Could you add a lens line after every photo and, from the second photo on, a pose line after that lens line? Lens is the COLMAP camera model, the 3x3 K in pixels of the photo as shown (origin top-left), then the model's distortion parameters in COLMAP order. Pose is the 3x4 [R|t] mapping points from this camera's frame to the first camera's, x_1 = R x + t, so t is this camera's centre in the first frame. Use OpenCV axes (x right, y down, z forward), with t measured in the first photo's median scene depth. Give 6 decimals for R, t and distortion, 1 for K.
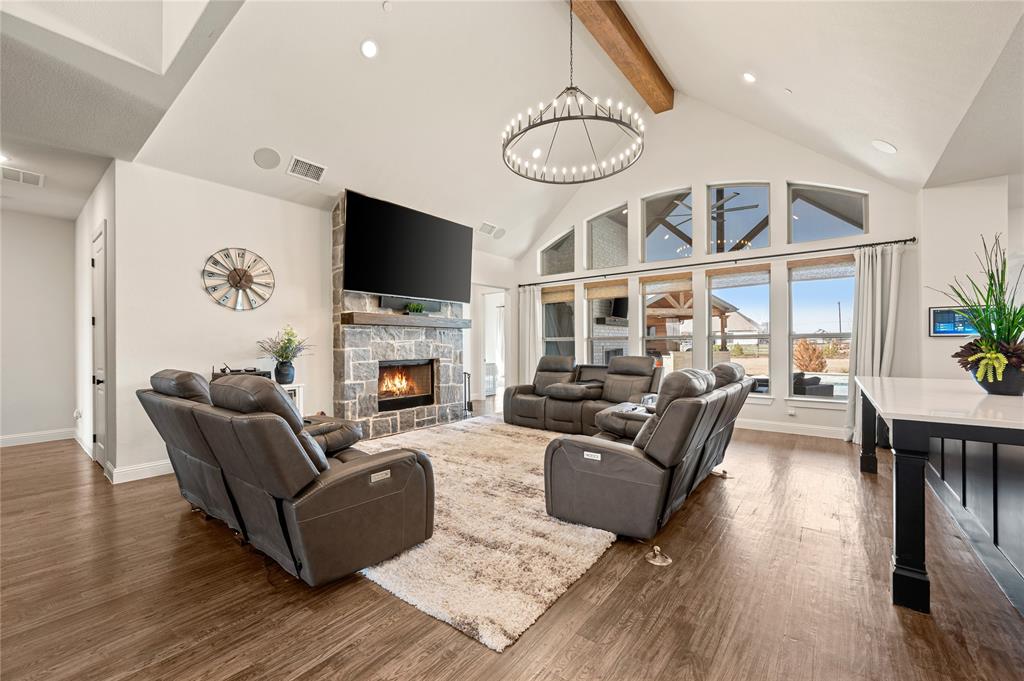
lens RADIAL K [[404.5, 0, 528.3], [0, 404.5, 346.1], [0, 0, 1]] dist [0.000242, -0.000462]
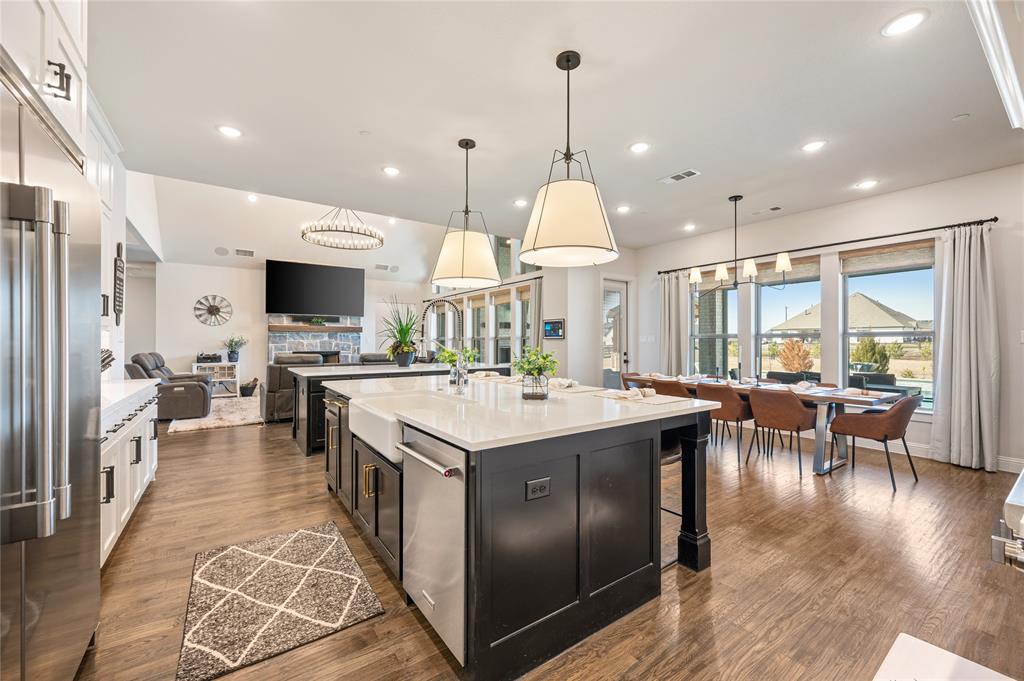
lens RADIAL K [[404.5, 0, 526.6], [0, 404.5, 343.3], [0, 0, 1]] dist [0.000242, -0.000462]
pose [[0.958802, 0.001687, -0.284071, 1.151093], [-0.002104, 0.999997, -0.001162, 0.000629], [0.284068, 0.001712, 0.958803, -0.426121]]
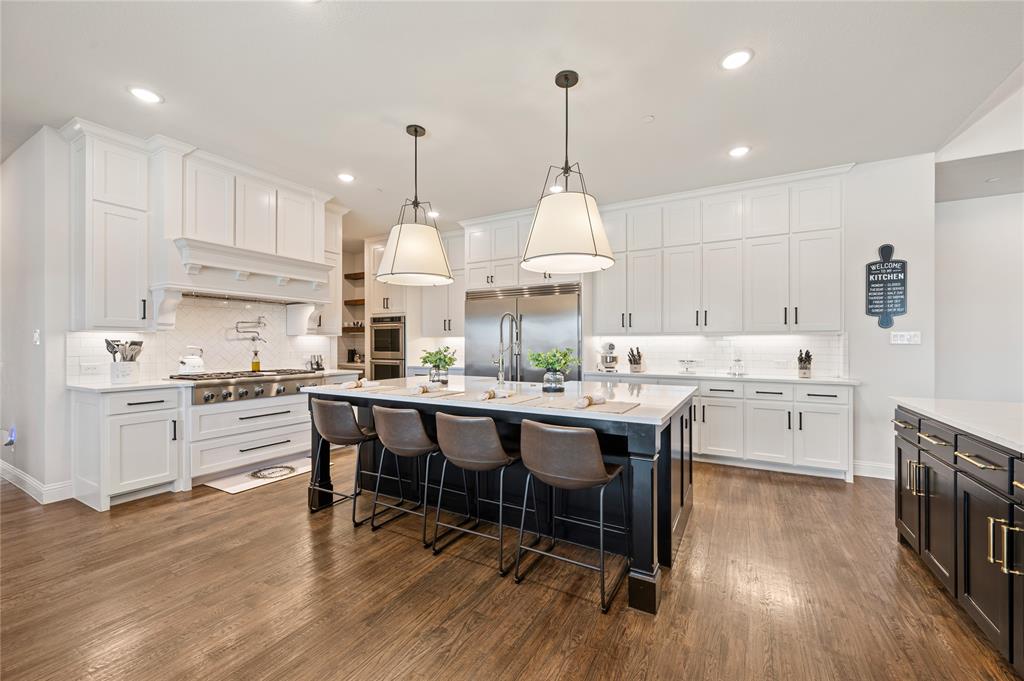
lens RADIAL K [[404.5, 0, 514.5], [0, 404.5, 339.7], [0, 0, 1]] dist [0.000242, -0.000462]
pose [[-0.989081, -0.003692, -0.147324, 1.017449], [-0.002617, 0.999969, -0.007490, -0.000781], [0.147347, -0.007023, -0.989060, 0.608016]]
